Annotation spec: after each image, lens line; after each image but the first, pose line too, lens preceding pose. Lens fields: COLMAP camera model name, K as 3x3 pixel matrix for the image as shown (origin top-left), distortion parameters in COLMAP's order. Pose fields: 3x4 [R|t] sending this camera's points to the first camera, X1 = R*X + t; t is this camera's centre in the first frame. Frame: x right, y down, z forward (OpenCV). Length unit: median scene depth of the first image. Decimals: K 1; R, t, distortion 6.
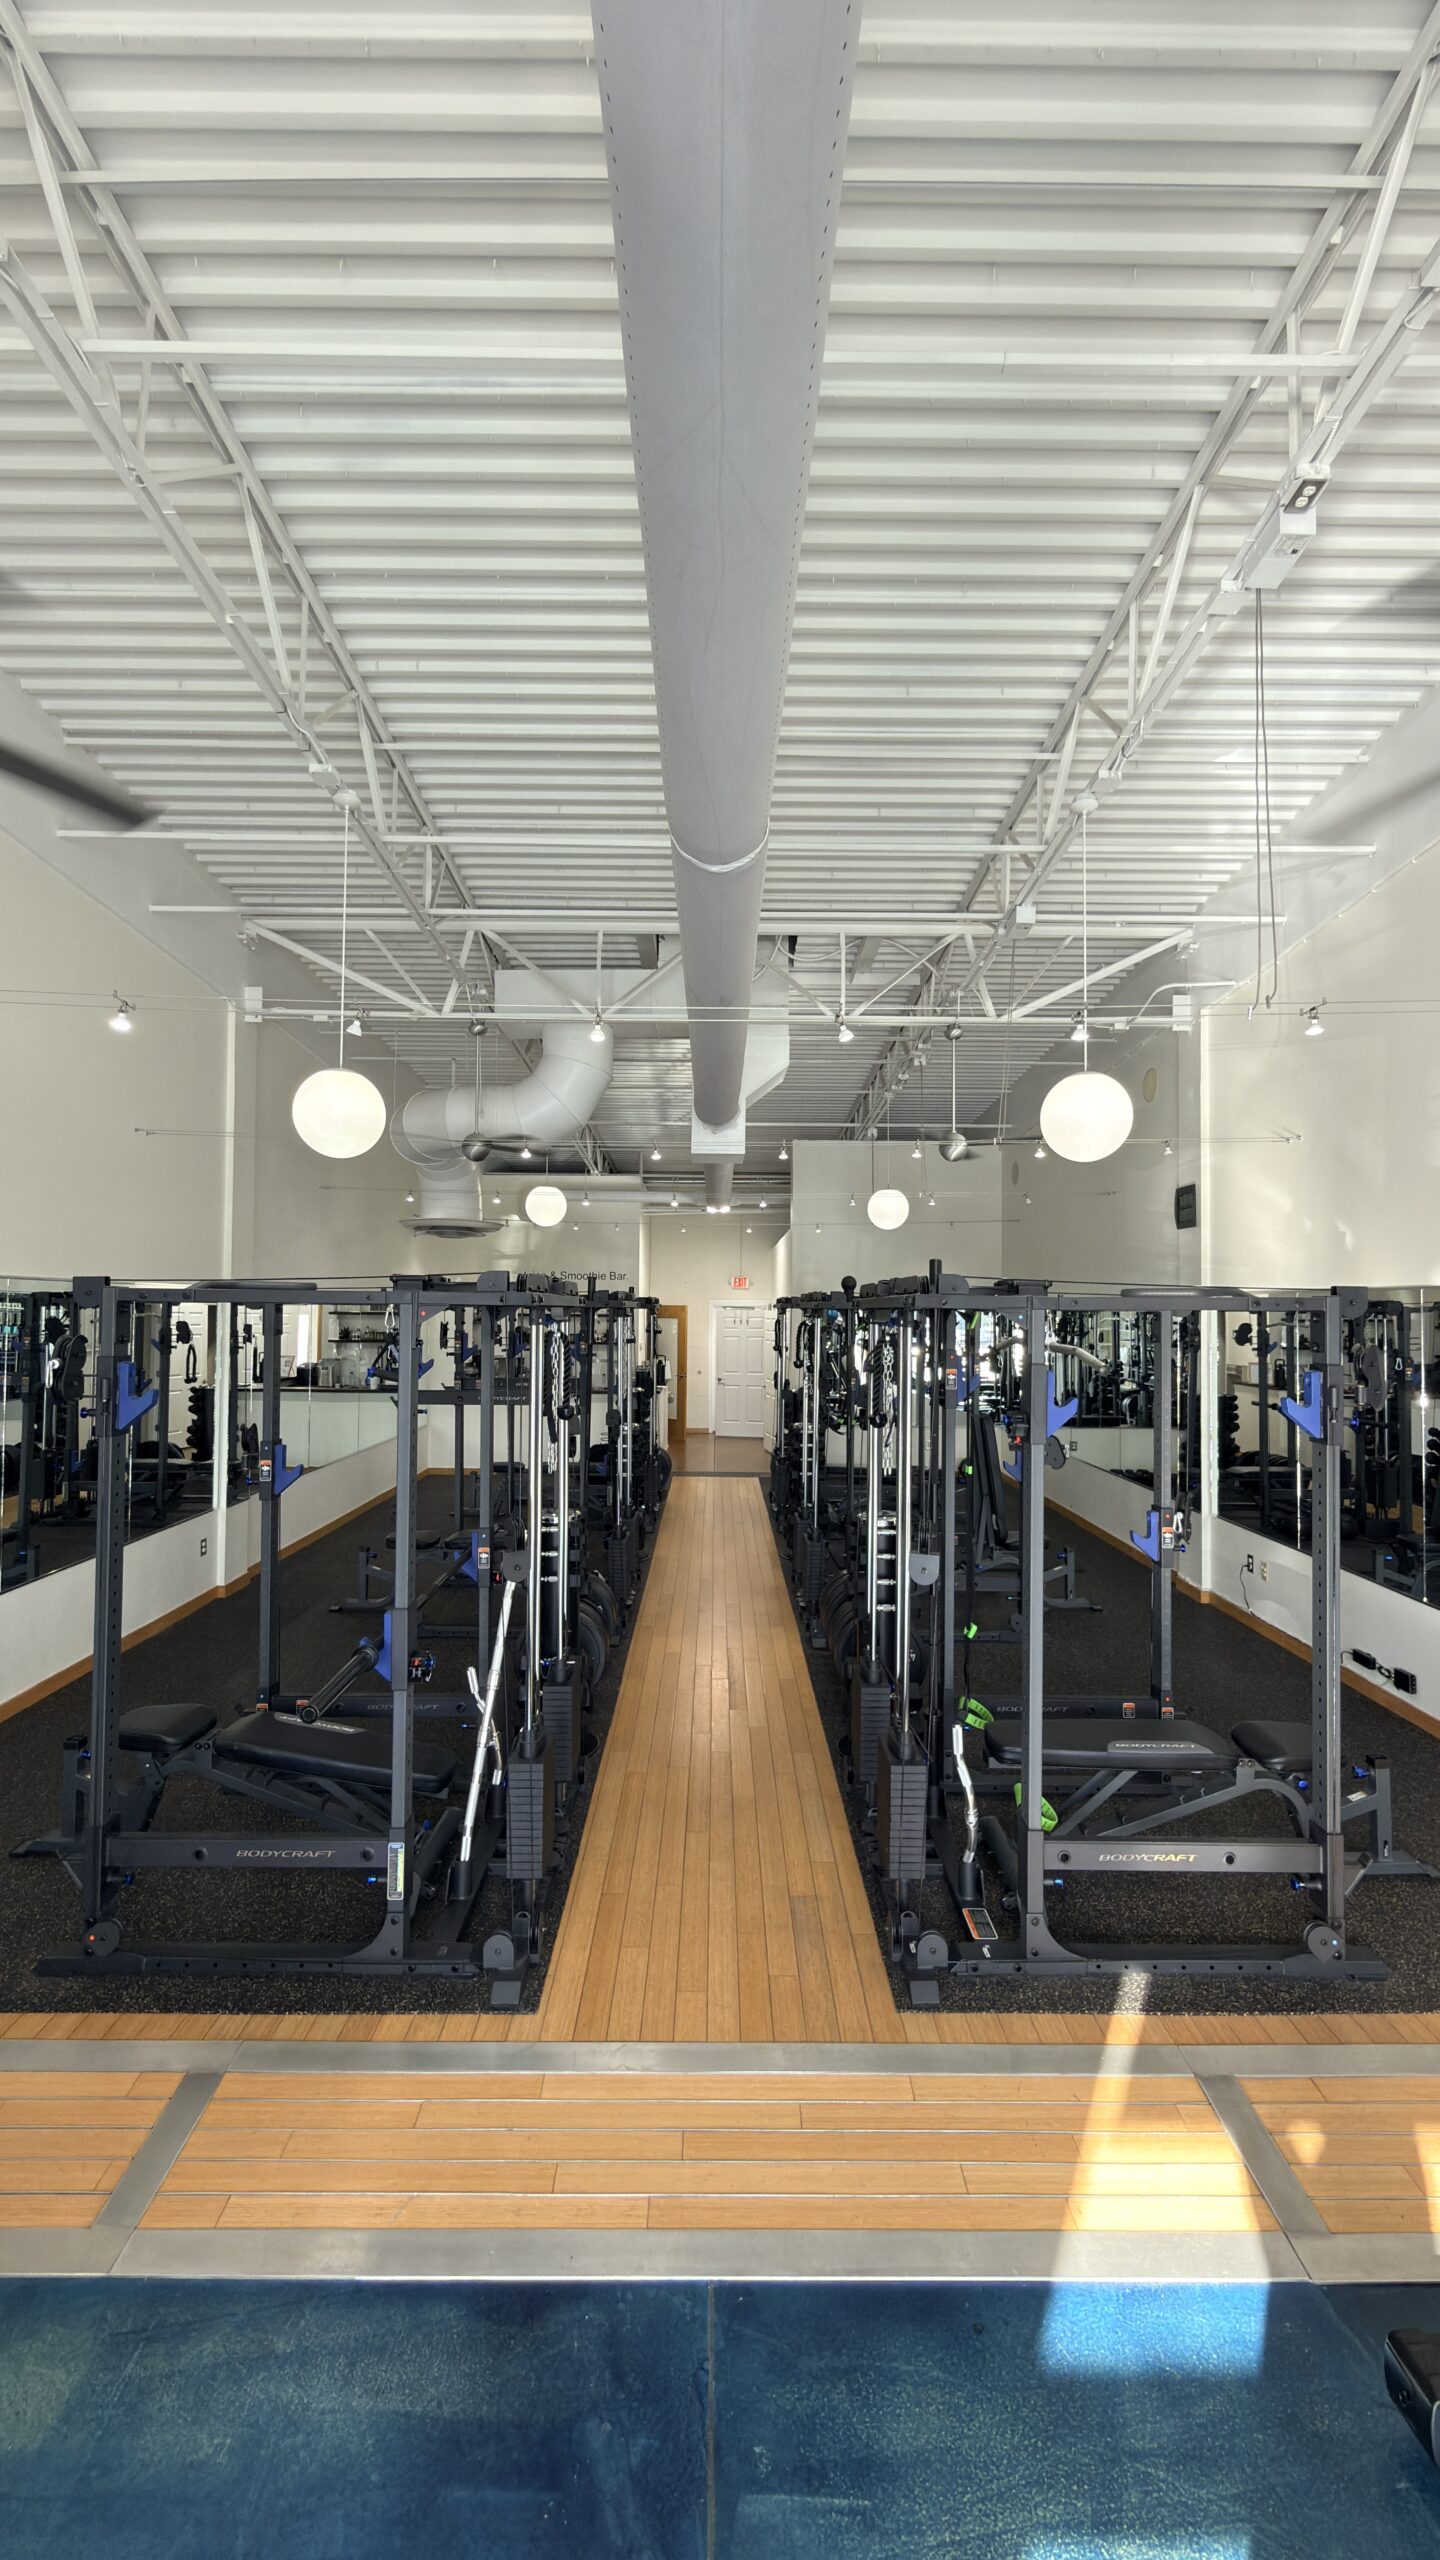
lens RADIAL K [[1020.9, 0, 723.0], [0, 1020.9, 1287.8], [0, 0, 1]] dist [0.000646, -0.000033]
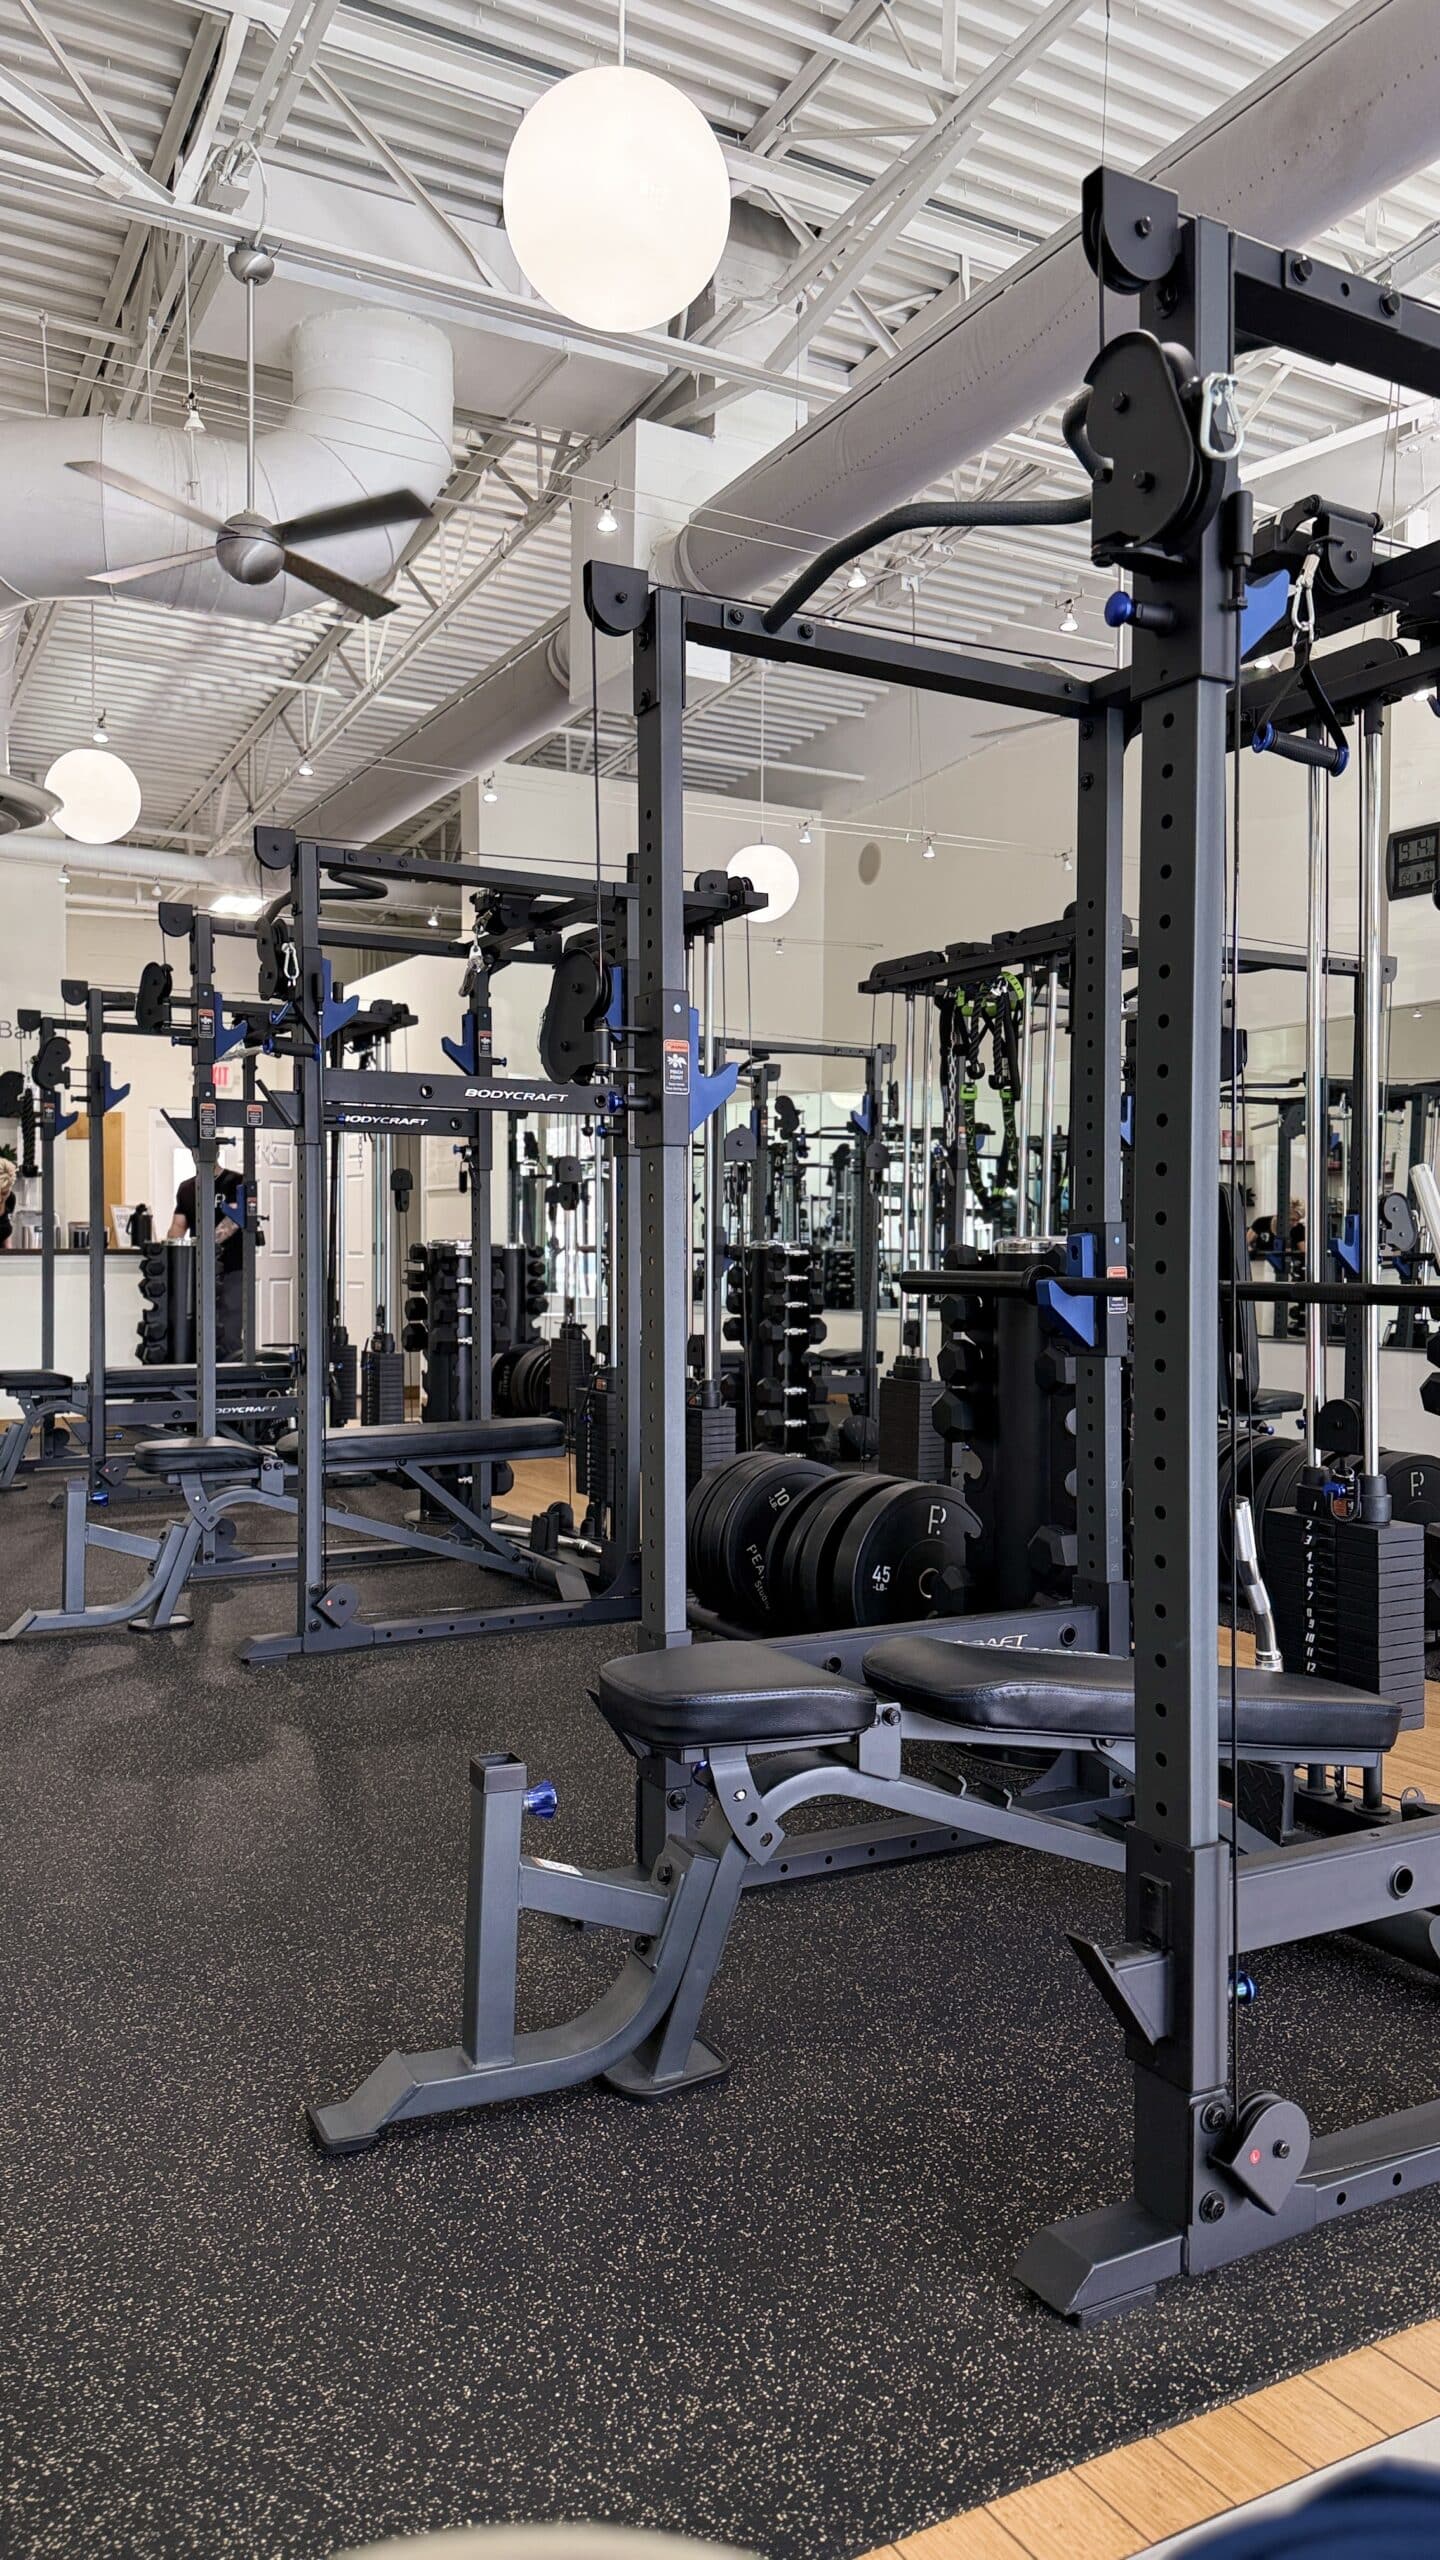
lens RADIAL K [[1787.8, 0, 708.9], [0, 1787.8, 1280.4], [0, 0, 1]] dist [0.077717, -0.063361]
pose [[0.881860, -0.009520, 0.471415, -0.878119], [-0.009335, 0.999248, 0.037642, 0.275736], [-0.471419, -0.037596, 0.881108, 0.480824]]
